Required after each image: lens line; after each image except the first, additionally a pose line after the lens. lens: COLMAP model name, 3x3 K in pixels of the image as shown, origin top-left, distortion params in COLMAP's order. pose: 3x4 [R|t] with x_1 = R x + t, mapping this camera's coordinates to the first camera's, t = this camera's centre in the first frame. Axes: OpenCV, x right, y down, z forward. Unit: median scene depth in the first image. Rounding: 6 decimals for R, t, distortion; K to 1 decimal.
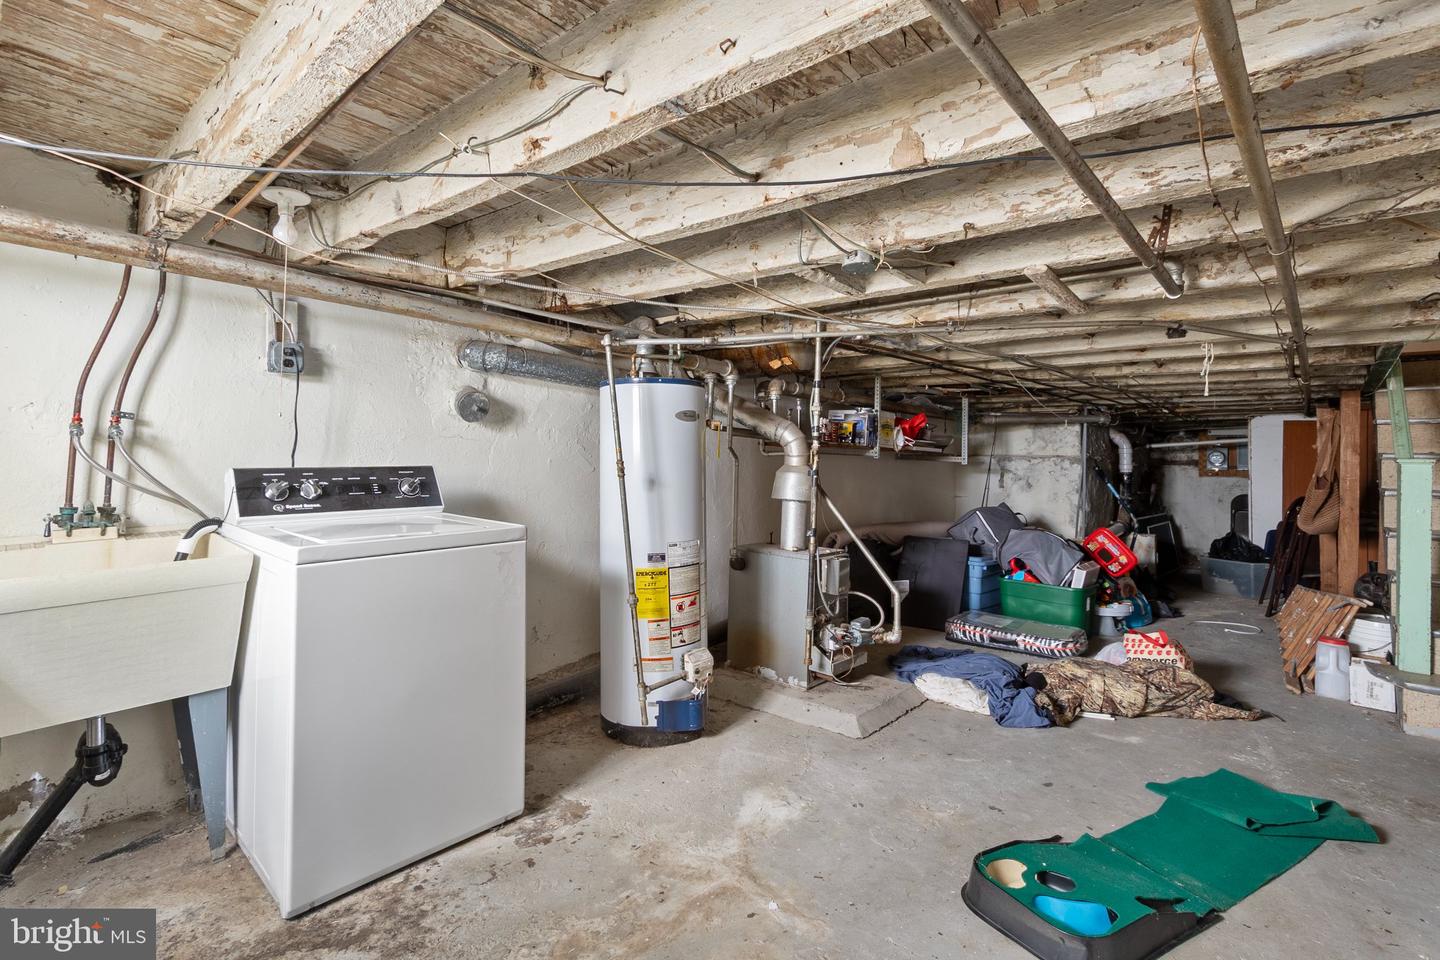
lens RADIAL K [[684.0, 0, 715.8], [0, 684.0, 446.5], [0, 0, 1]] dist [0.002198, 0.000361]
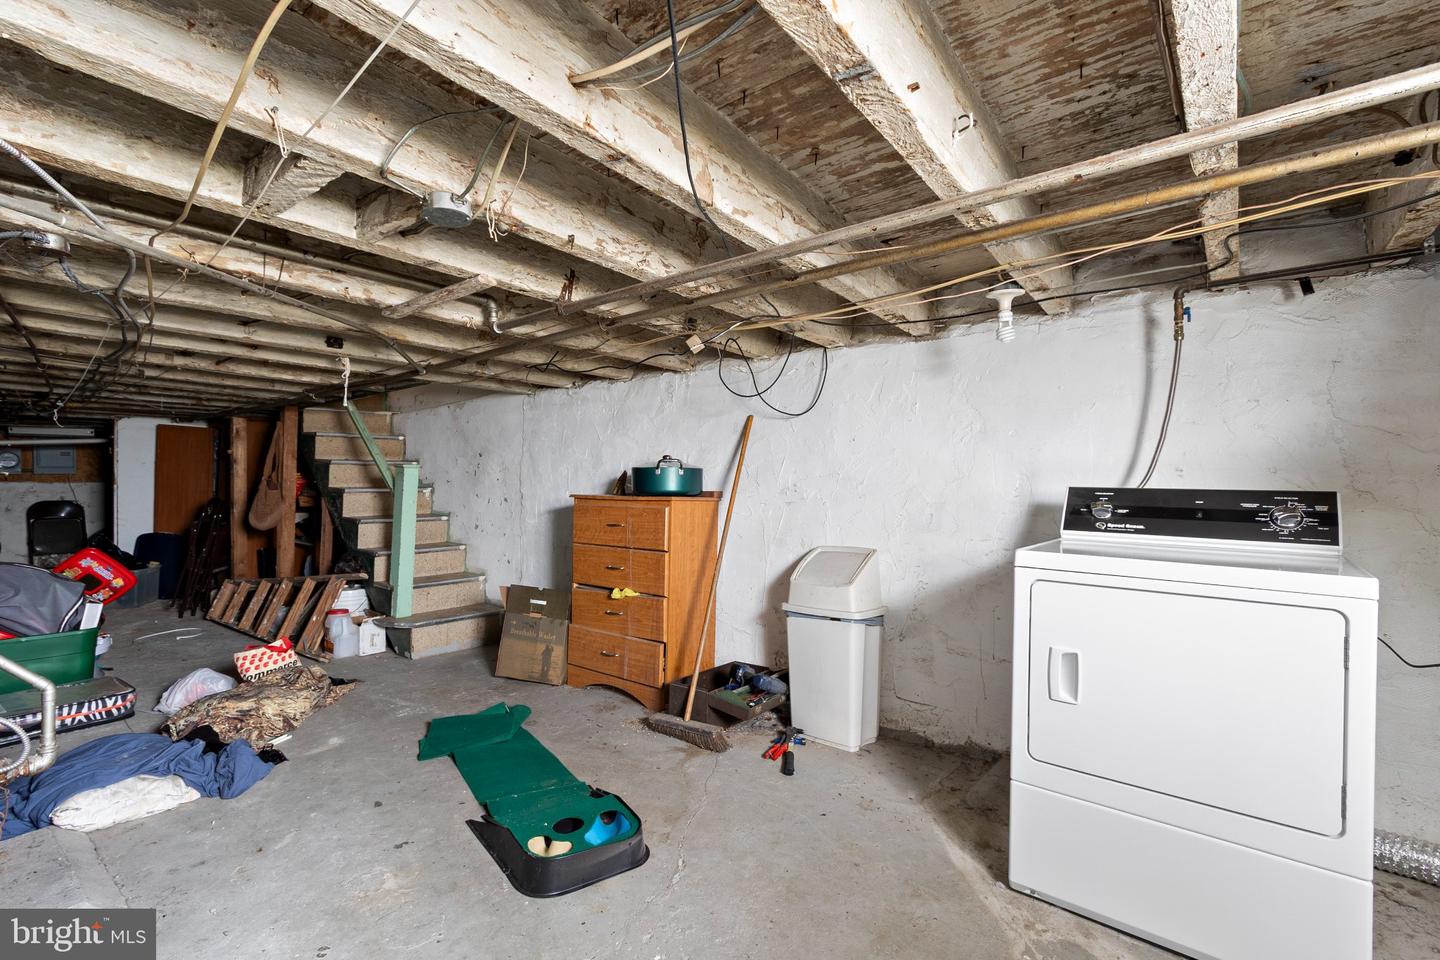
lens RADIAL K [[647.4, 0, 720.0], [0, 647.4, 480.0], [0, 0, 1]] dist [-0.000935, -0.000278]
pose [[-0.070864, -0.021372, 0.997257, -0.373155], [-0.025075, 0.999493, 0.019638, 0.008930], [-0.997171, -0.023615, -0.071364, 0.504909]]
